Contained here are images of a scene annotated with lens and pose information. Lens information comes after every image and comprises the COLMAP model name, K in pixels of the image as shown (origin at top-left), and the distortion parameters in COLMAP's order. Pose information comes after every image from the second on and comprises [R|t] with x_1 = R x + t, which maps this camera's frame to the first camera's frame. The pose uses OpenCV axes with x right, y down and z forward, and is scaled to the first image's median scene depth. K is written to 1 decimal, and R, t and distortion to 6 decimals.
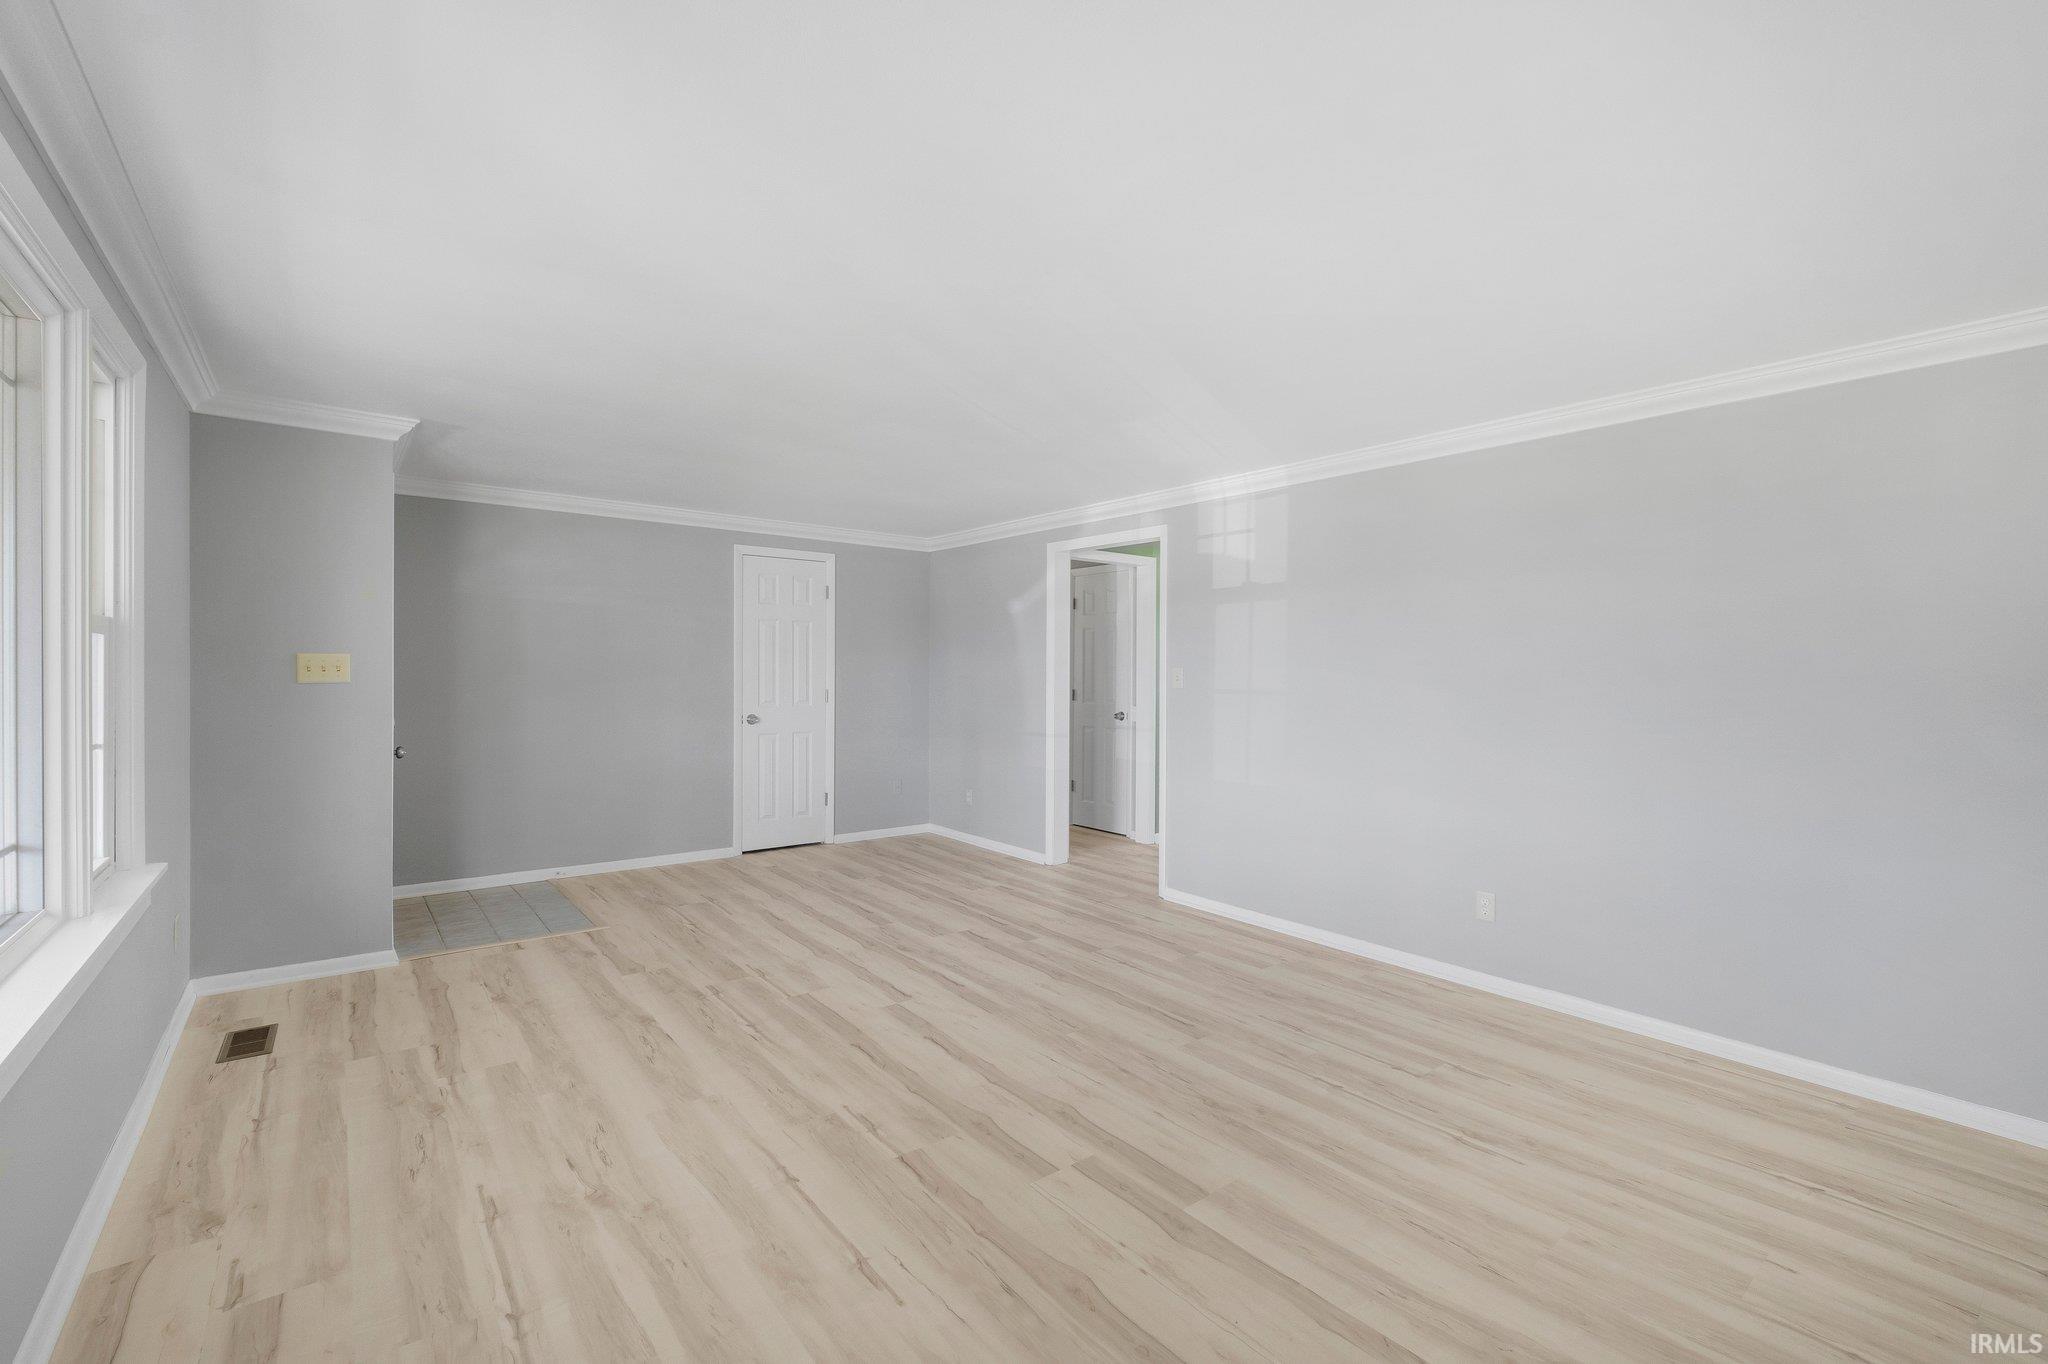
lens RADIAL K [[866.2, 0, 1025.2], [0, 866.2, 672.9], [0, 0, 1]] dist [-0.001294, -0.001105]
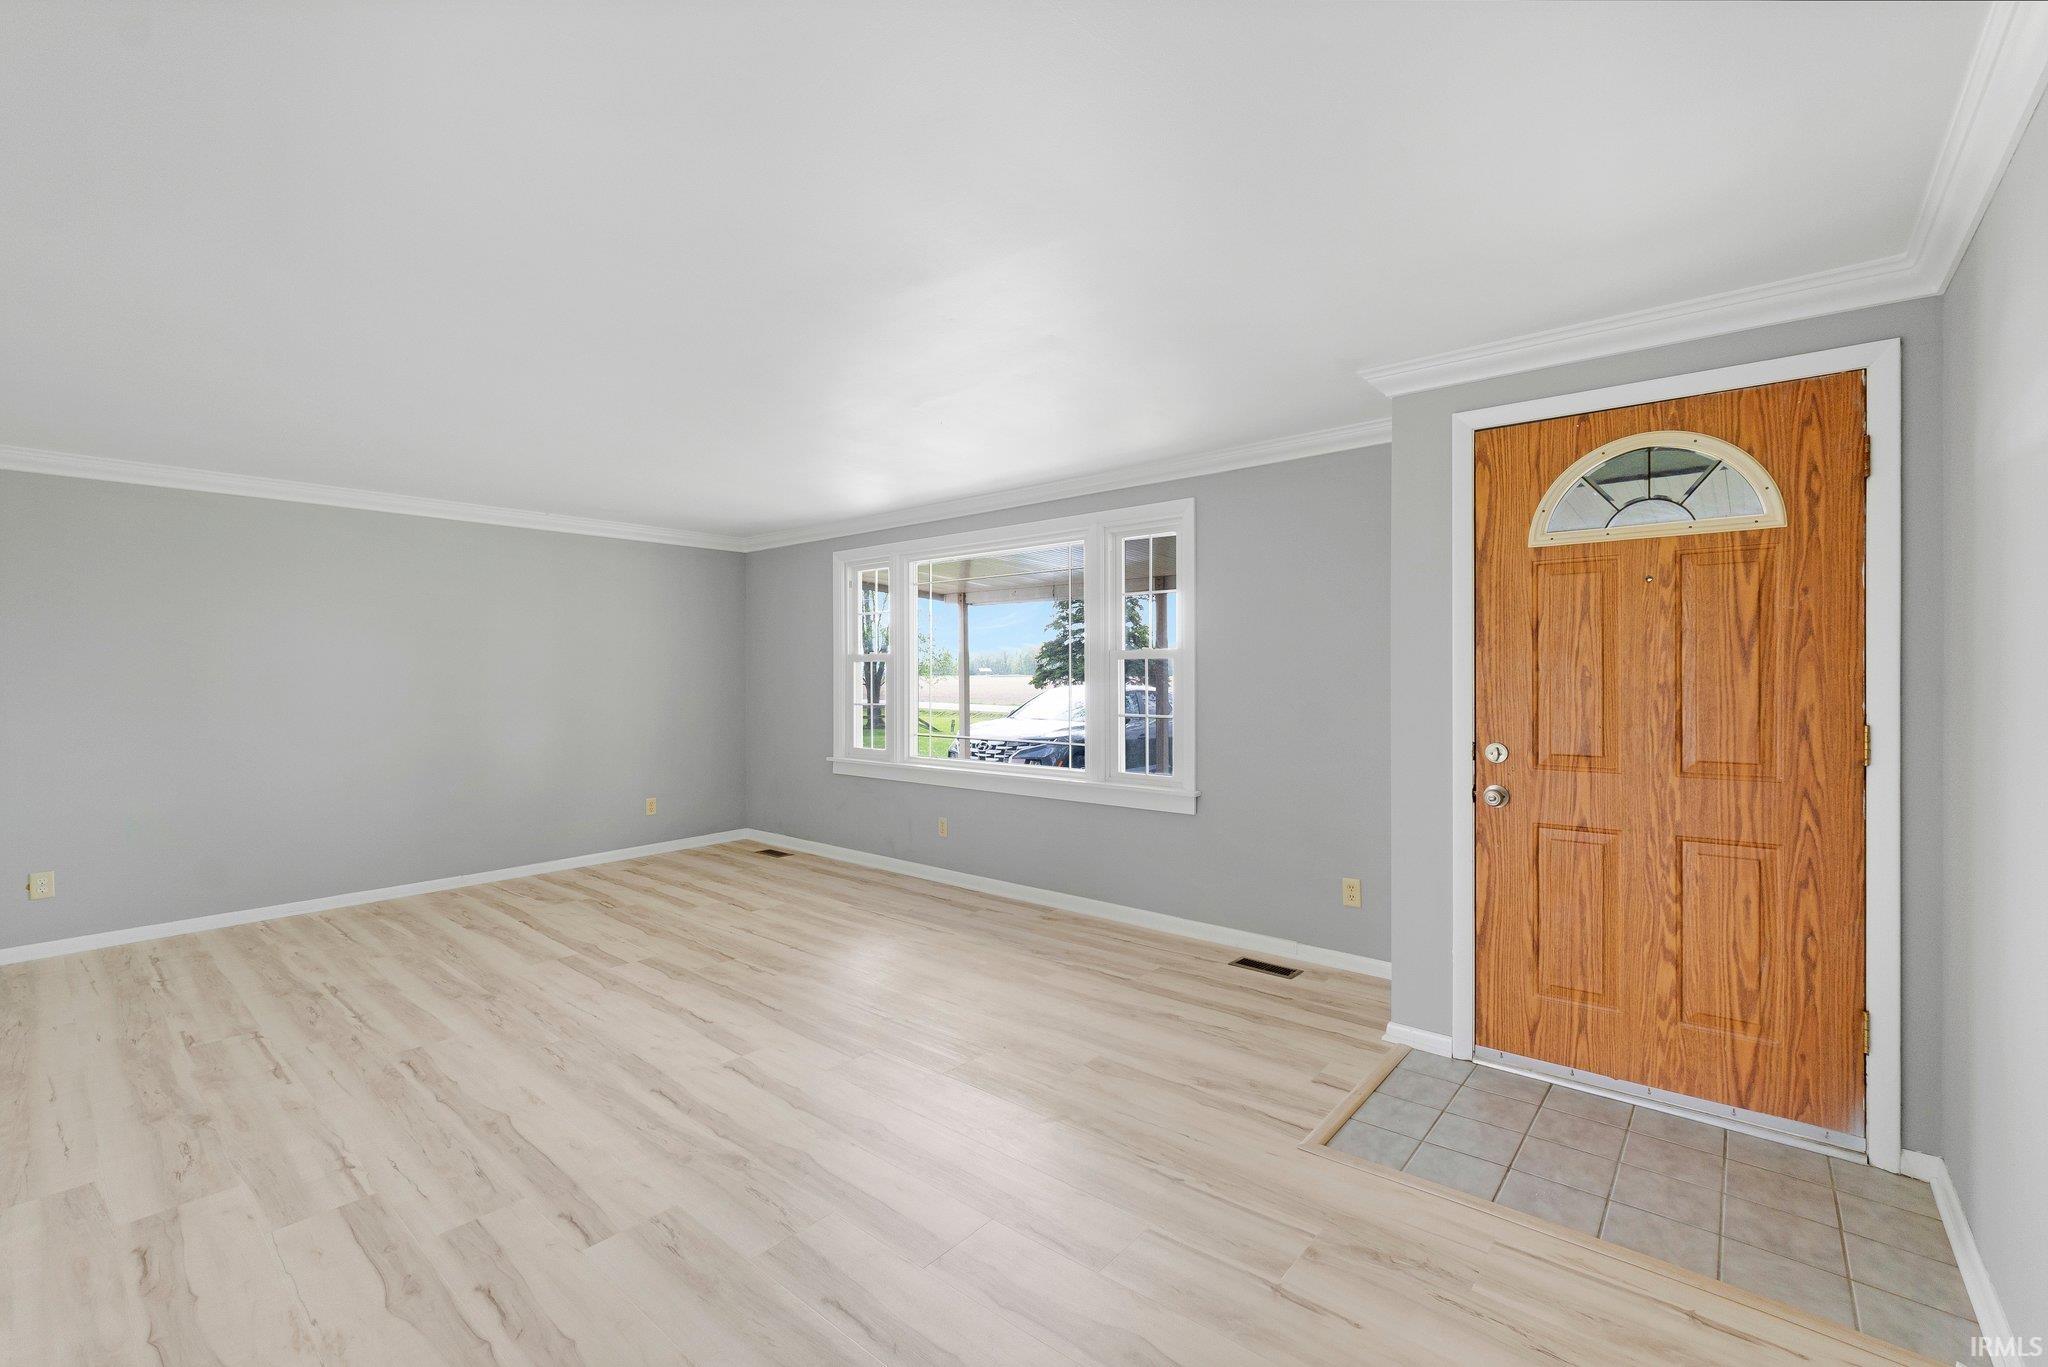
lens RADIAL K [[866.2, 0, 1025.2], [0, 866.2, 674.4], [0, 0, 1]] dist [-0.001294, -0.001105]
pose [[-0.980732, -0.006622, -0.195246, -0.282485], [-0.006596, 0.999978, -0.000783, -0.004538], [0.195247, 0.000520, -0.980754, 2.115374]]
